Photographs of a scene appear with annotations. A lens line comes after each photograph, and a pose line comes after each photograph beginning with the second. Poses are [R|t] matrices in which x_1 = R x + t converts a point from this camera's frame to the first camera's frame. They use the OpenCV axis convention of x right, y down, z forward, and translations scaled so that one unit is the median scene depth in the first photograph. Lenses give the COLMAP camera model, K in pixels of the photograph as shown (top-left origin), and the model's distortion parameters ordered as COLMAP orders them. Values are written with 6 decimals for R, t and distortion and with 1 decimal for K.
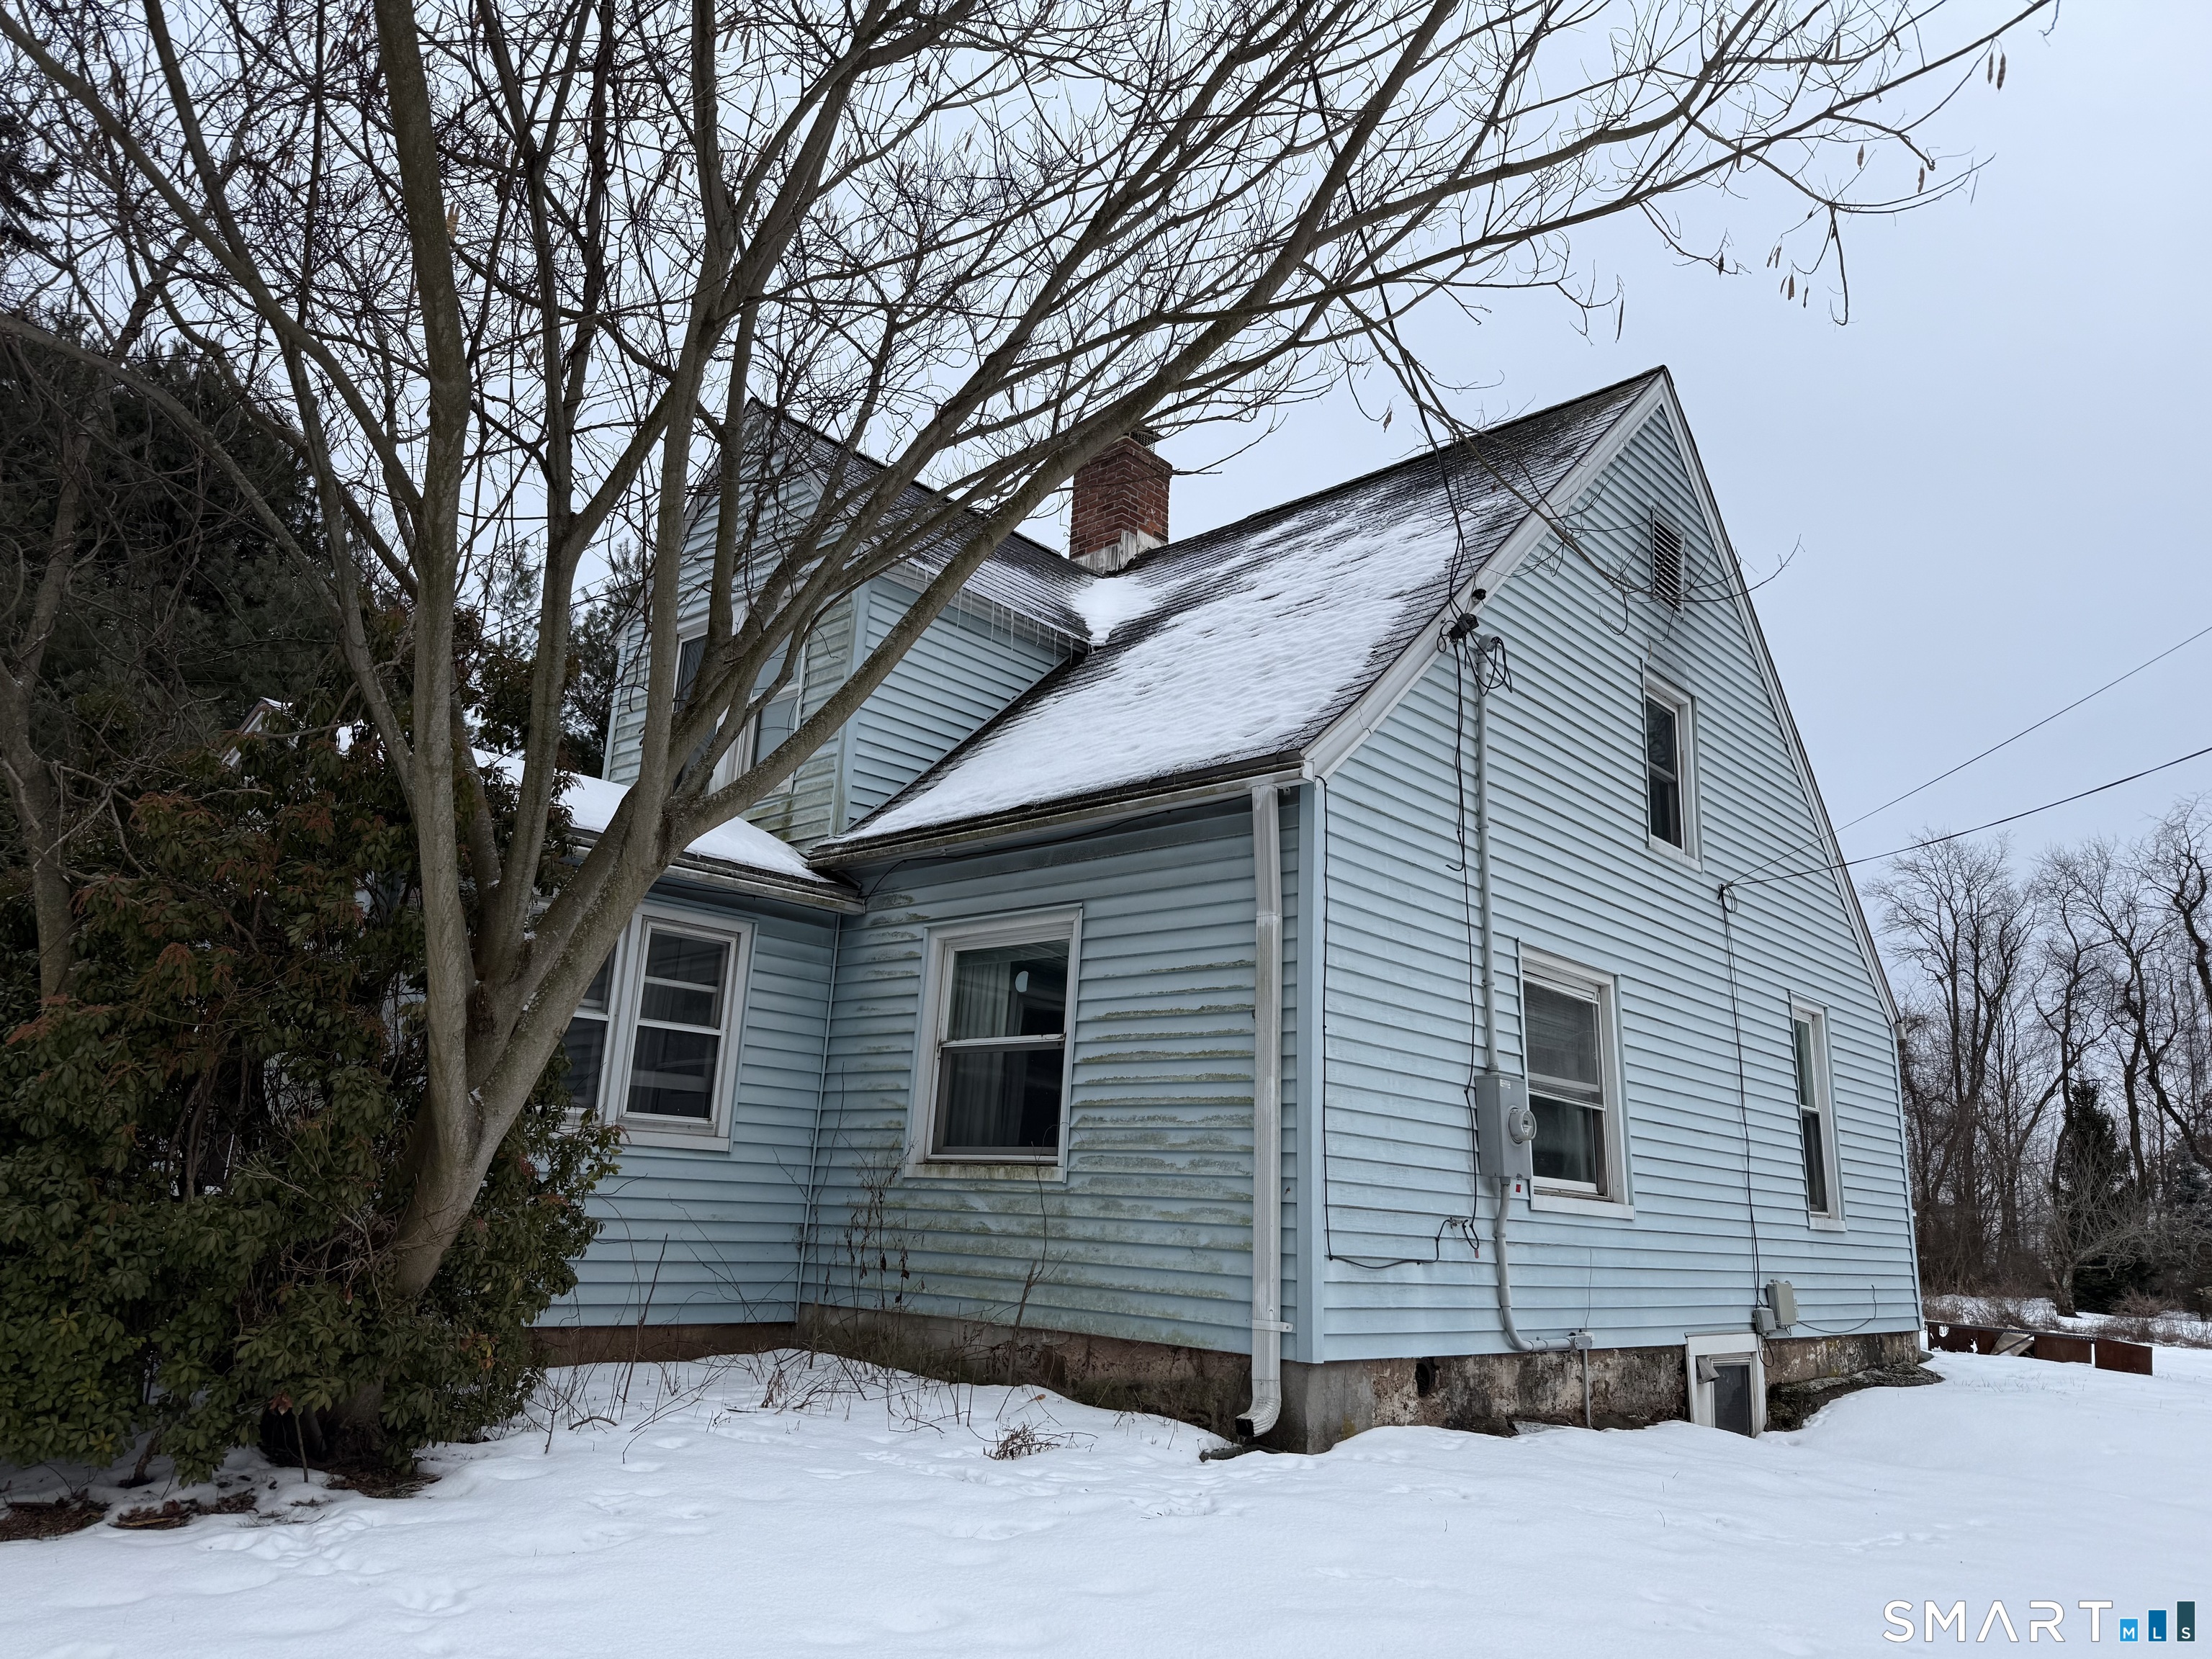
lens RADIAL K [[1522.7, 0, 1106.2], [0, 1522.7, 766.7], [0, 0, 1]] dist [0.073585, -0.078171]
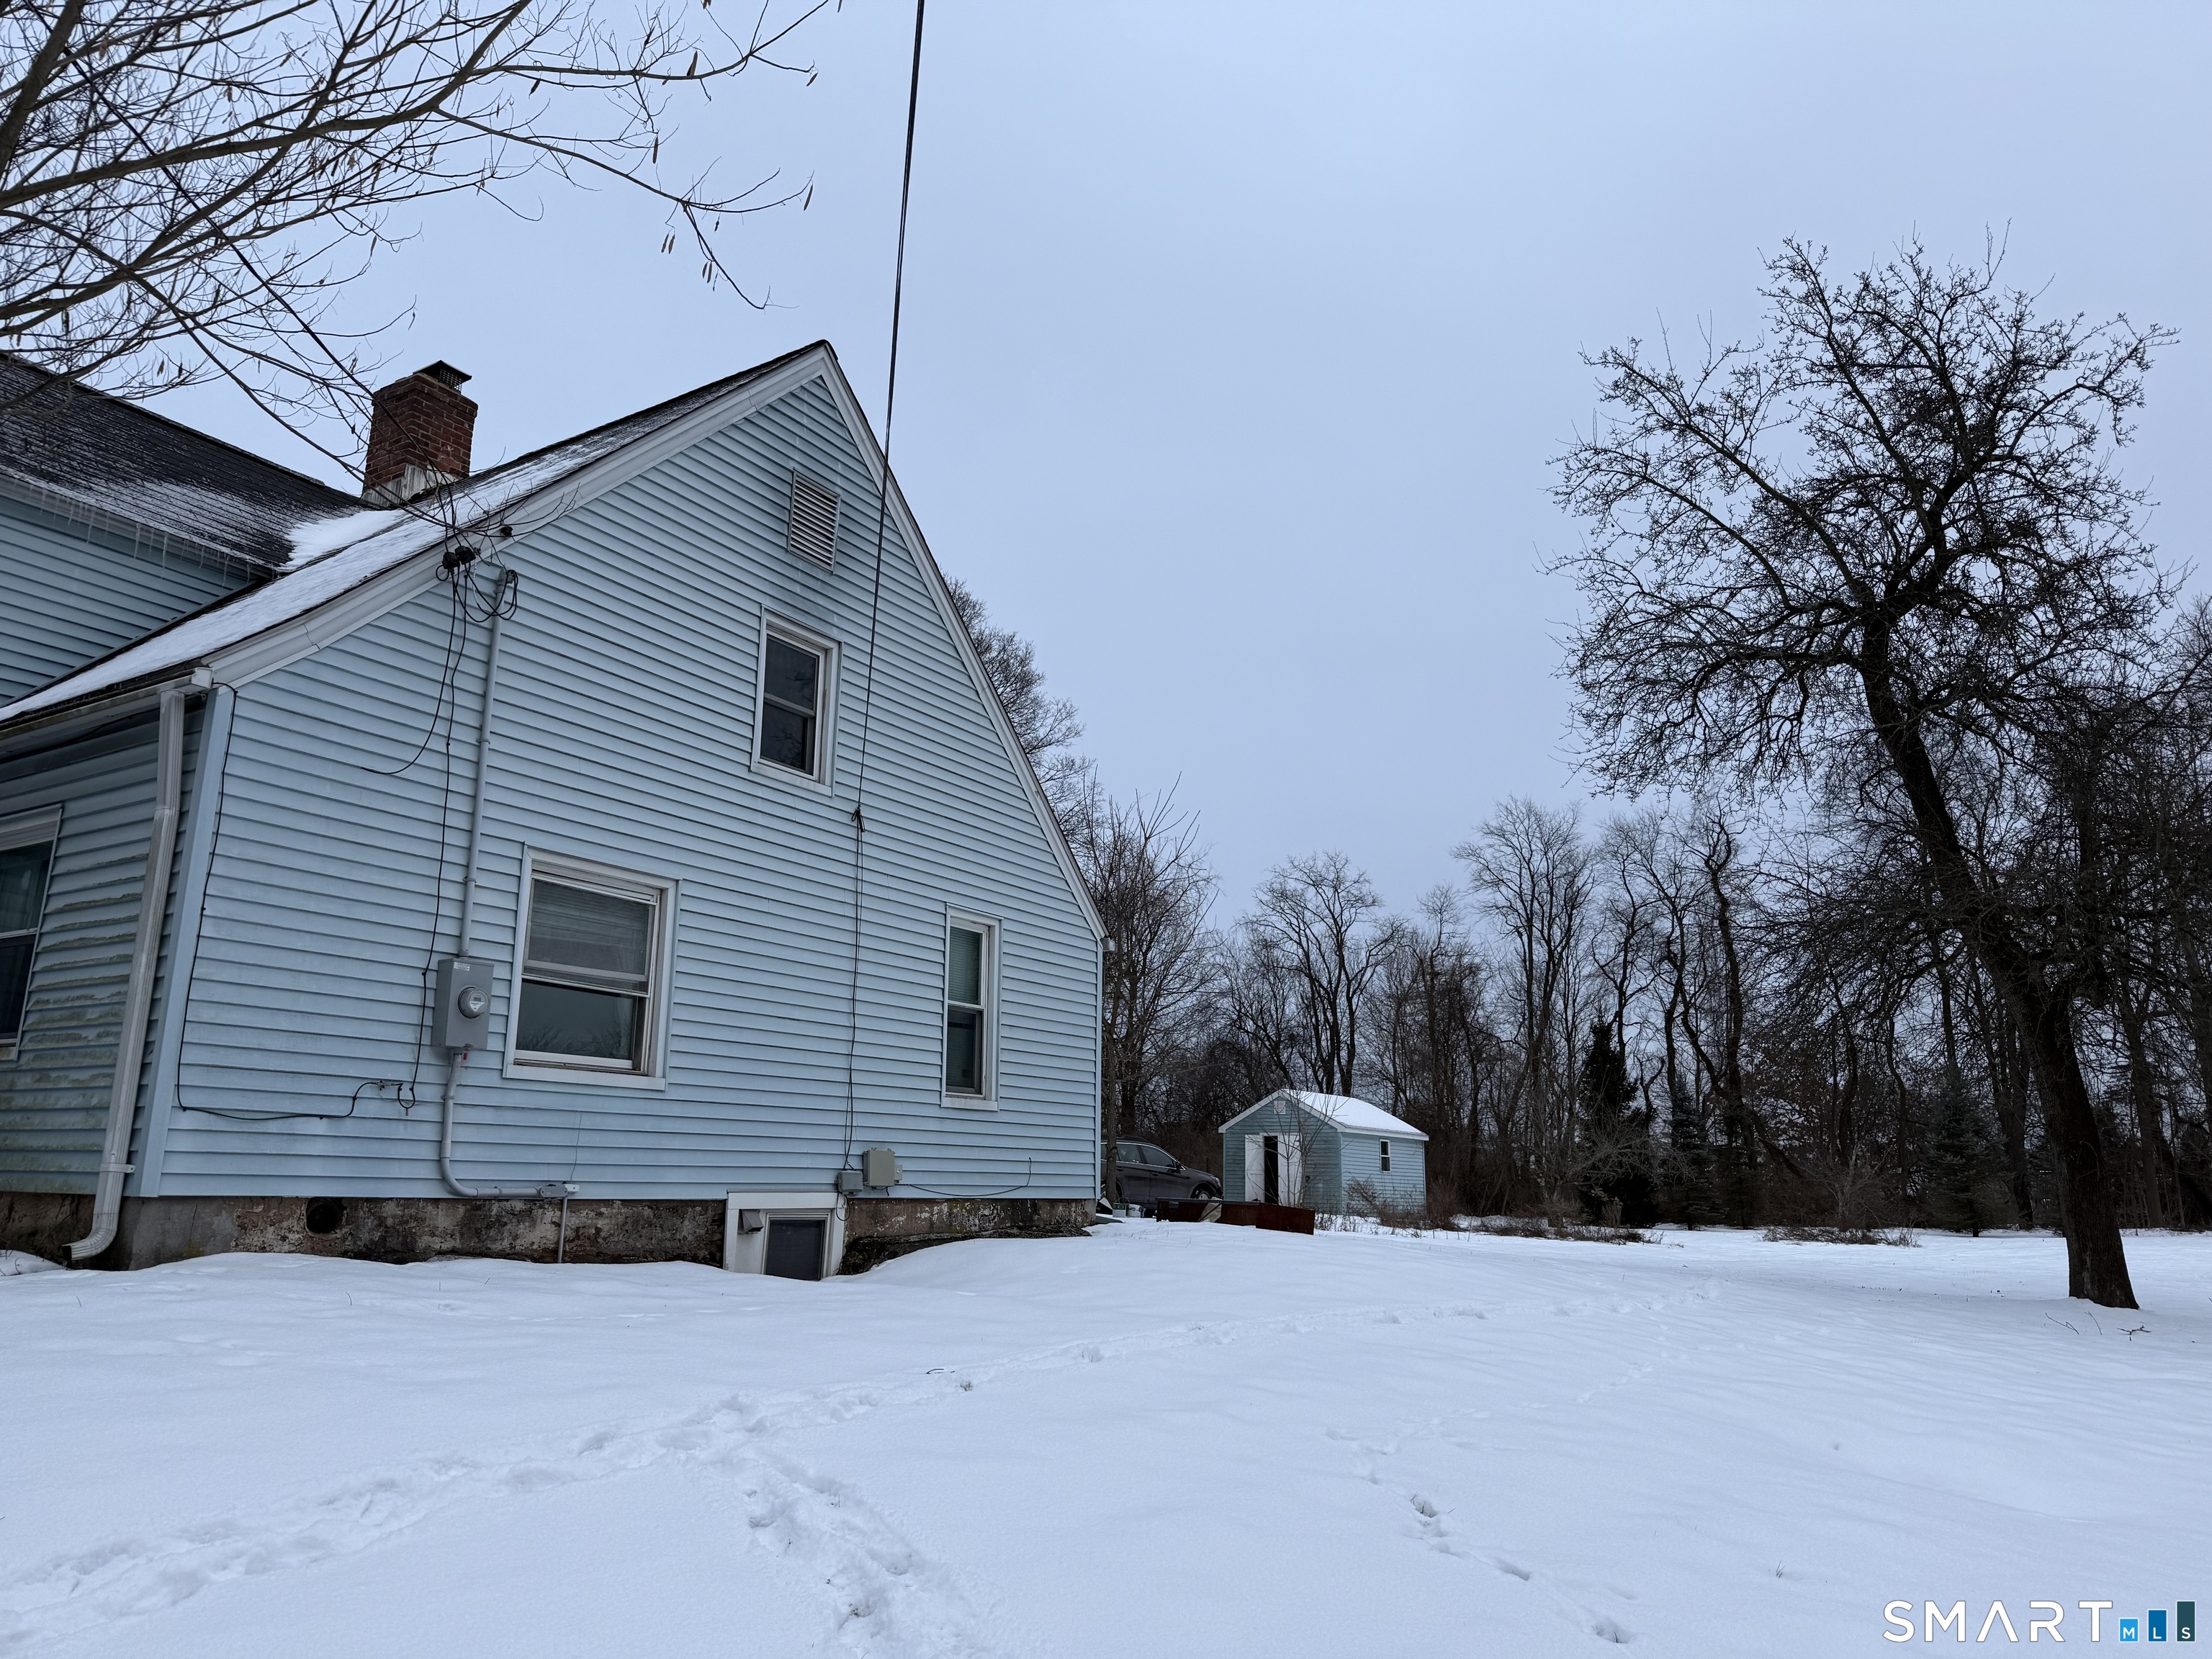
lens RADIAL K [[1541.6, 0, 1105.3], [0, 1541.6, 770.4], [0, 0, 1]] dist [0.102549, -0.139796]
pose [[0.980199, 0.016550, 0.197323, 0.443298], [-0.021695, 0.999478, 0.023940, 0.021722], [-0.196824, -0.027746, 0.980046, -0.198961]]
